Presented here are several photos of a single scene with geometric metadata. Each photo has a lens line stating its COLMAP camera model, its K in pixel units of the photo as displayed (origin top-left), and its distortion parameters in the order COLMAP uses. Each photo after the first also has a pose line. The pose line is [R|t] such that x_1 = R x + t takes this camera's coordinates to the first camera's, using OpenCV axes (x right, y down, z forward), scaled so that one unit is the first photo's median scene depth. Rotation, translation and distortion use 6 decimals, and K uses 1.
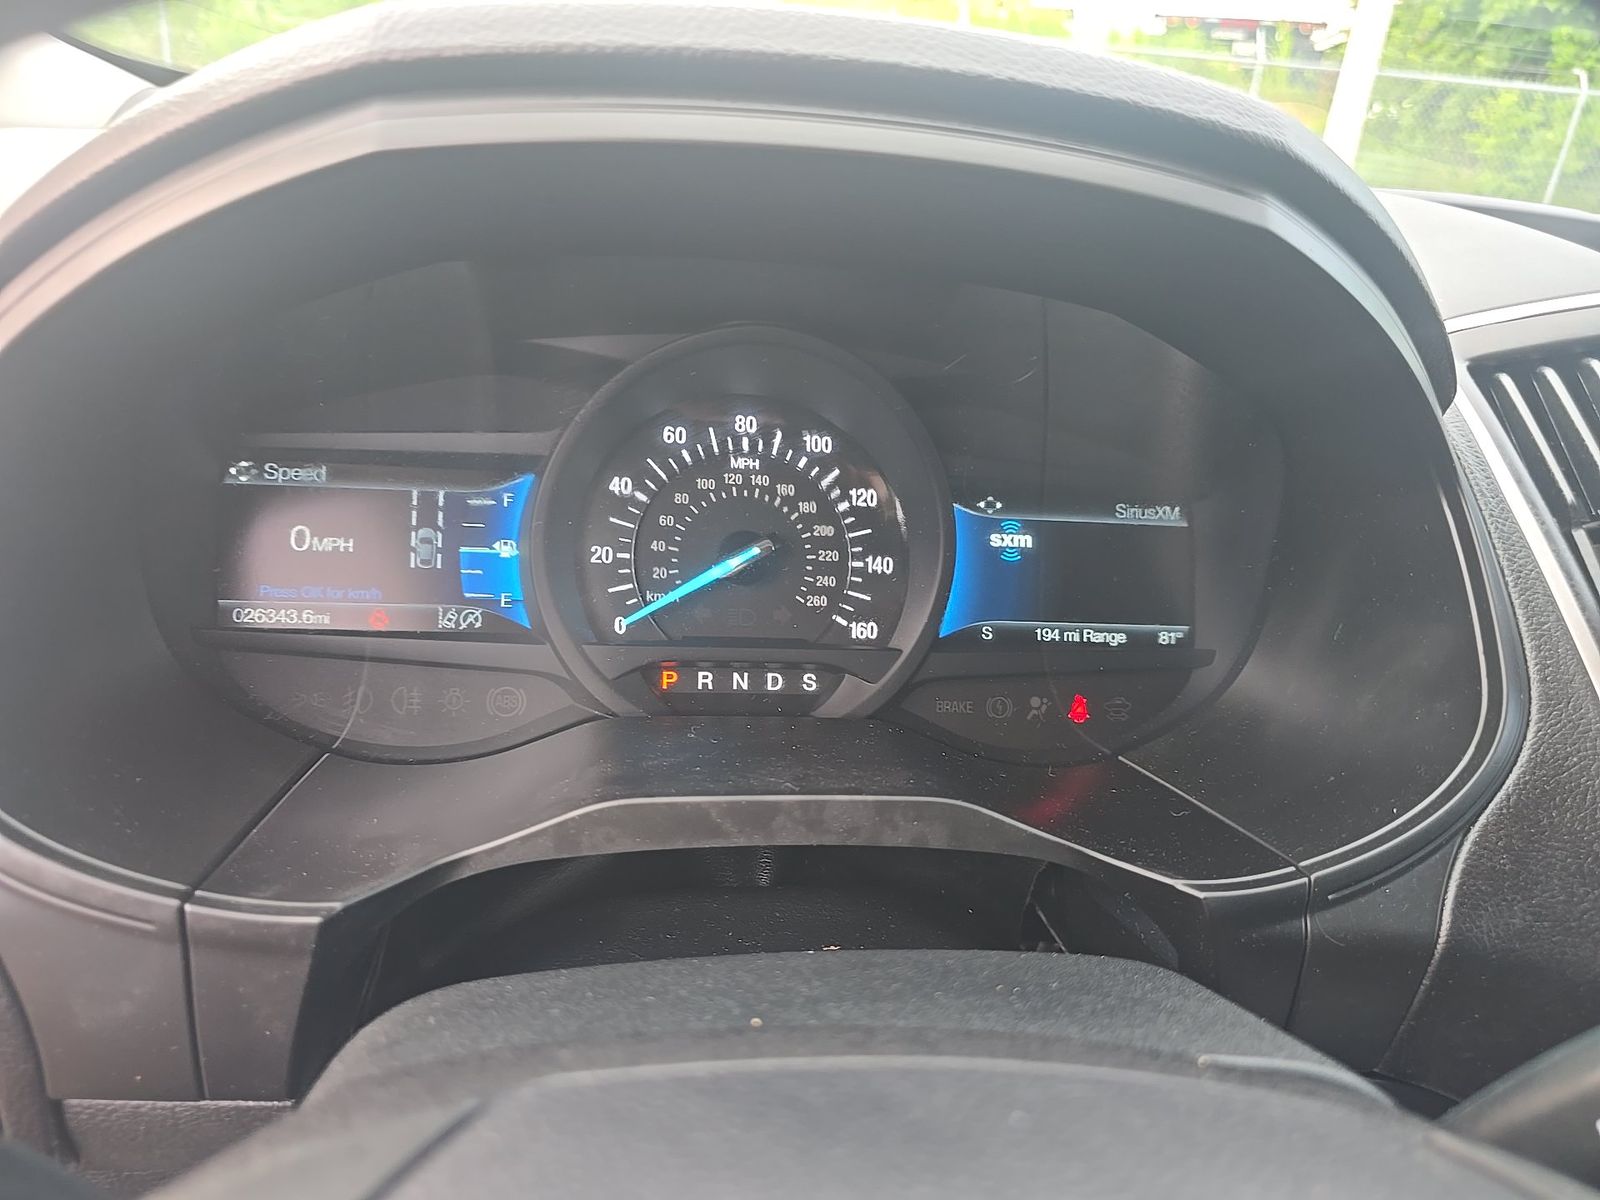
lens RADIAL K [[1146.4, 0, 800.0], [0, 1146.4, 600.0], [0, 0, 1]] dist [0.041404, -0.041582]
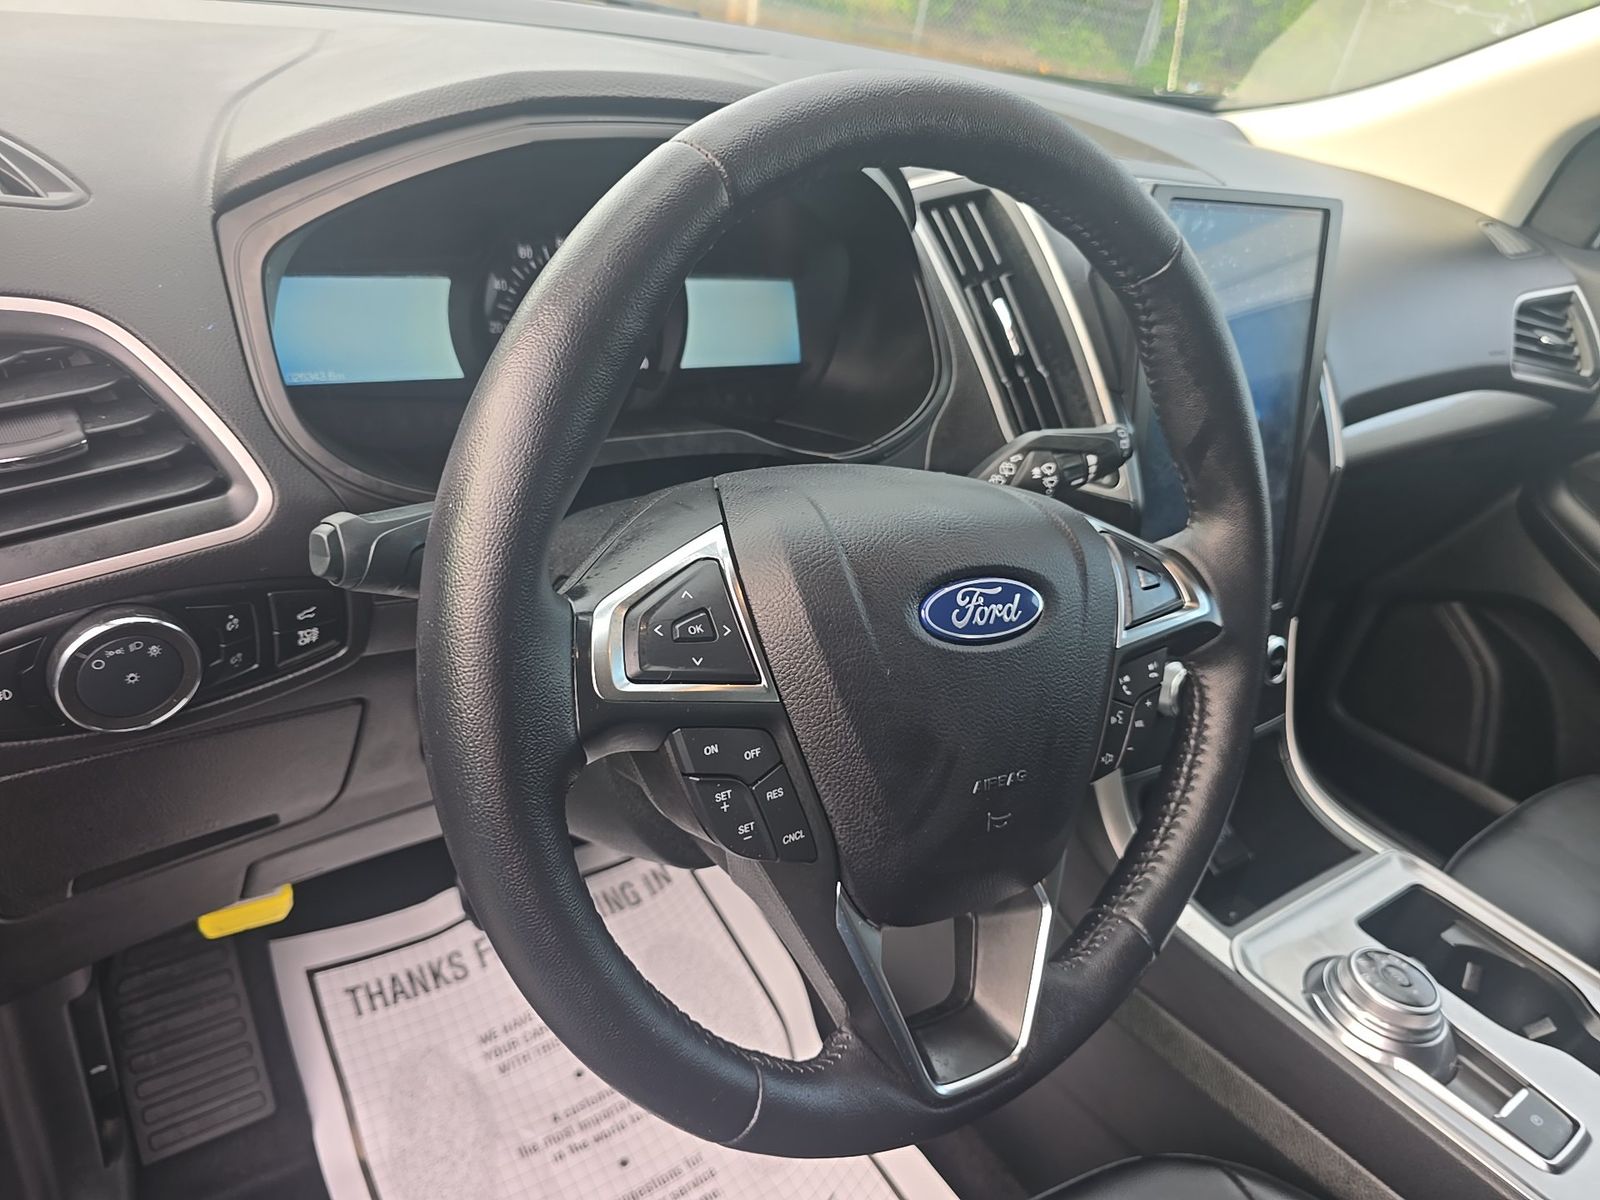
lens RADIAL K [[1062.1, 0, 800.0], [0, 1062.1, 600.0], [0, 0, 1]] dist [0.003719, -0.022668]
pose [[0.899564, -0.163170, 0.405167, -0.492544], [0.072368, 0.970460, 0.230152, 0.025095], [-0.430752, -0.177715, 0.884799, -0.701427]]
